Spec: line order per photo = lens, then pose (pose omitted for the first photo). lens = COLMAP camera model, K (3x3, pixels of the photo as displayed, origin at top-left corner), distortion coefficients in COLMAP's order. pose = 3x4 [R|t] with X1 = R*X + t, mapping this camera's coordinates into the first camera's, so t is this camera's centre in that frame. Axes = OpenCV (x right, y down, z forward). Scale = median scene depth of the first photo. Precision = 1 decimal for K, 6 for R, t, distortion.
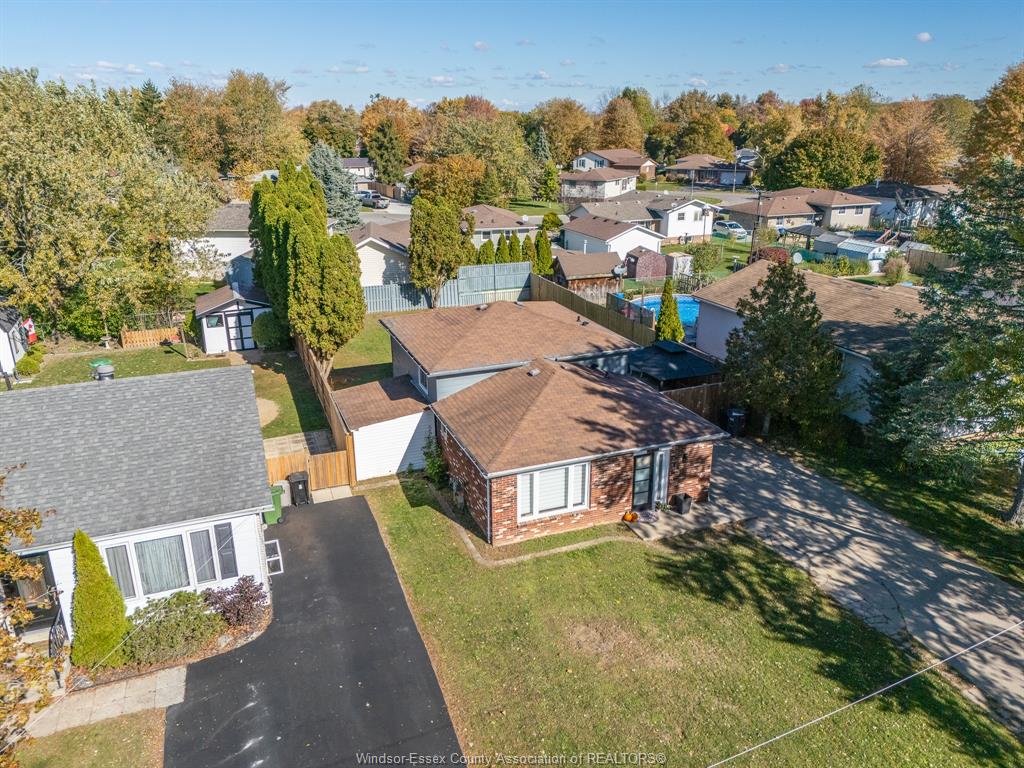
lens RADIAL K [[746.9, 0, 512.0], [0, 746.9, 384.0], [0, 0, 1]] dist [0.083868, -0.074412]
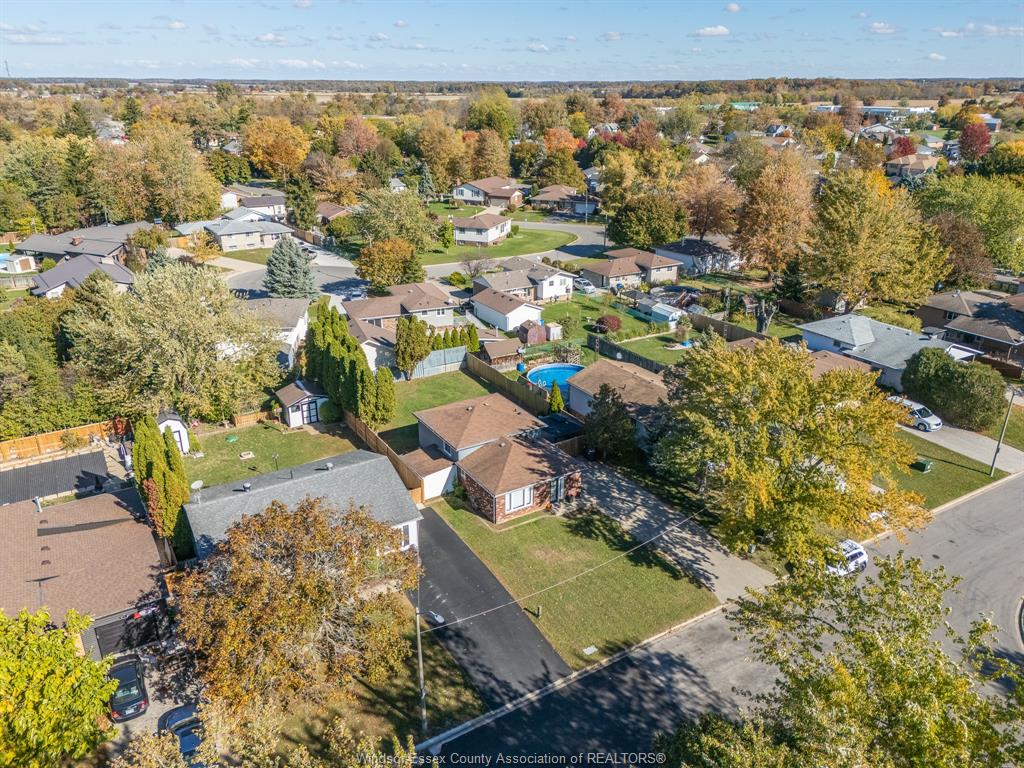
lens RADIAL K [[765.4, 0, 501.5], [0, 765.4, 368.7], [0, 0, 1]] dist [0.119975, -0.121514]
pose [[0.985448, -0.061290, 0.158545, -0.247703], [0.057328, 0.997921, 0.029444, -0.239254], [-0.160020, -0.019927, 0.986913, -0.966717]]
